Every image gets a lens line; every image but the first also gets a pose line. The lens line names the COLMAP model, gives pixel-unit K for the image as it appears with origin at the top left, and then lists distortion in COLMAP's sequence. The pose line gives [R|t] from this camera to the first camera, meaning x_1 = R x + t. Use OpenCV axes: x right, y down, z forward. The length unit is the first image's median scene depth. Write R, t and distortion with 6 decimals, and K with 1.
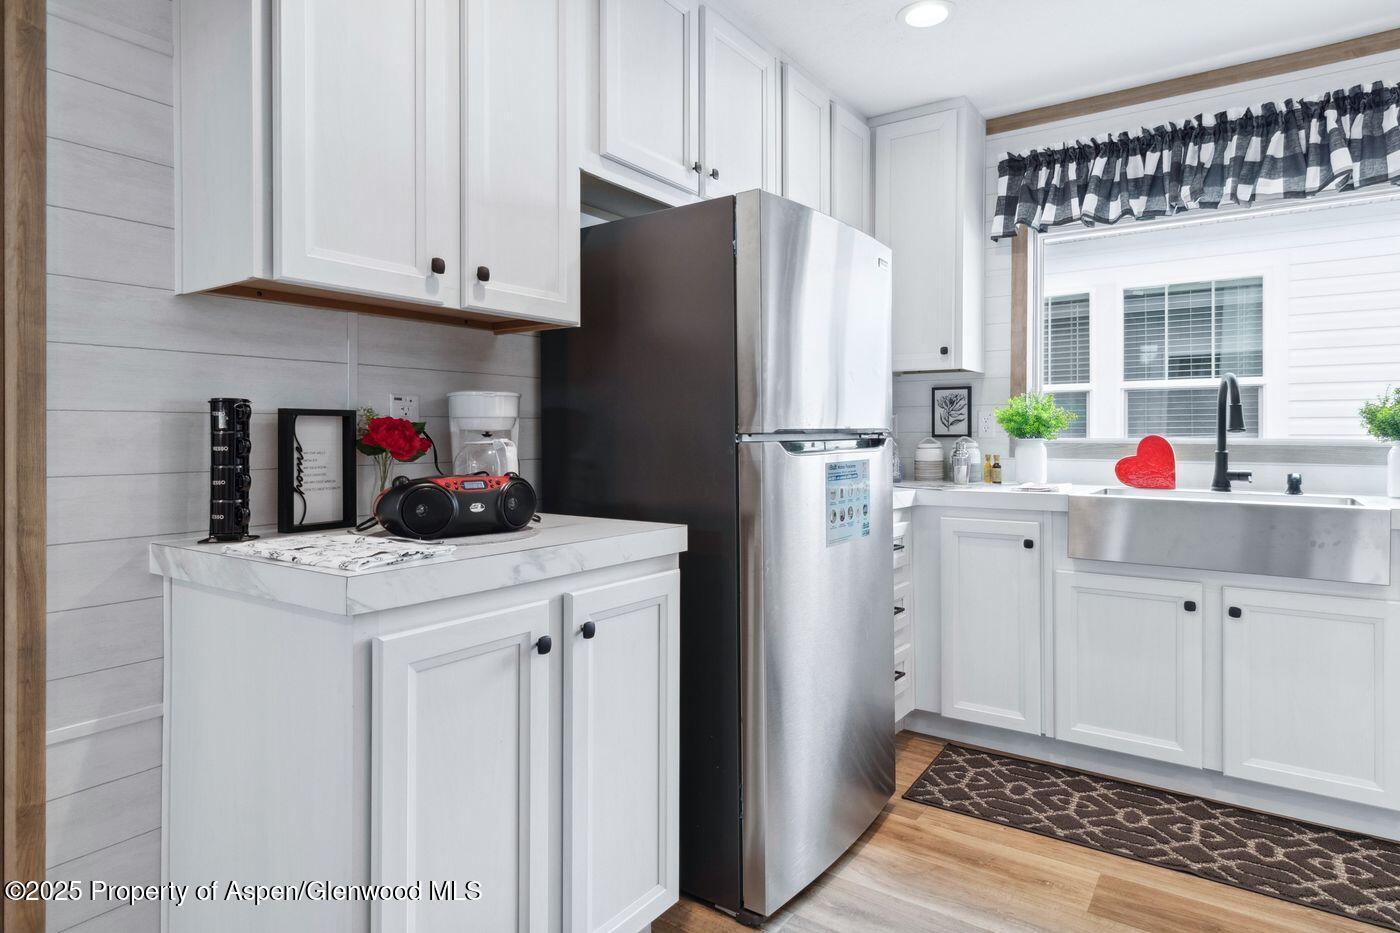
lens RADIAL K [[754.9, 0, 712.1], [0, 754.9, 443.8], [0, 0, 1]] dist [0.001791, -0.006685]
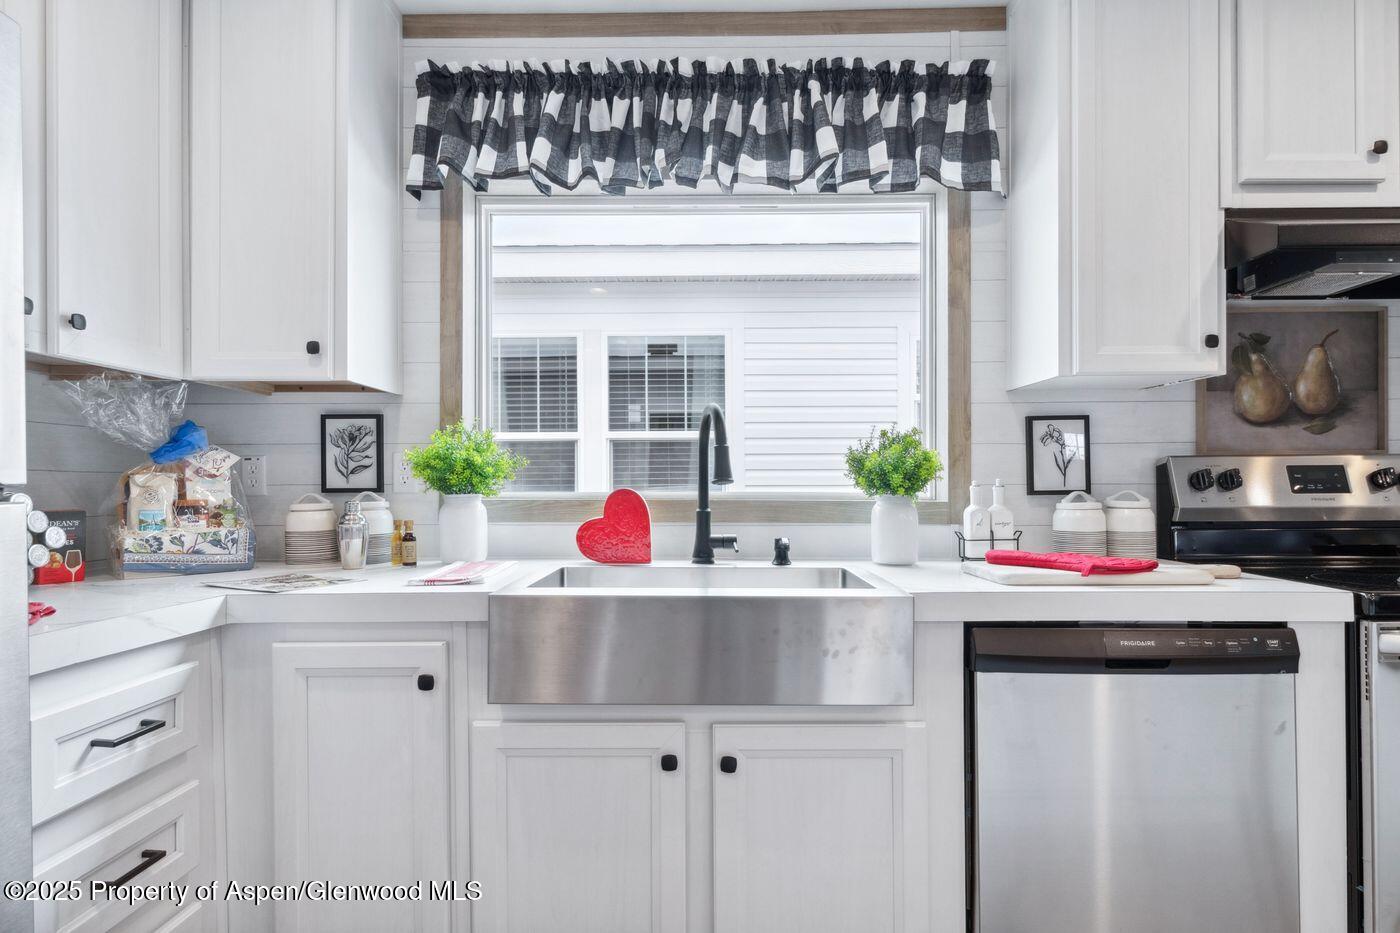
lens RADIAL K [[724.4, 0, 691.8], [0, 724.4, 477.6], [0, 0, 1]] dist [0.007528, -0.004468]
pose [[0.828709, 0.004574, 0.559661, 0.277484], [0.009847, 0.999693, -0.022751, -0.006356], [-0.559593, 0.024365, 0.828409, 0.431922]]
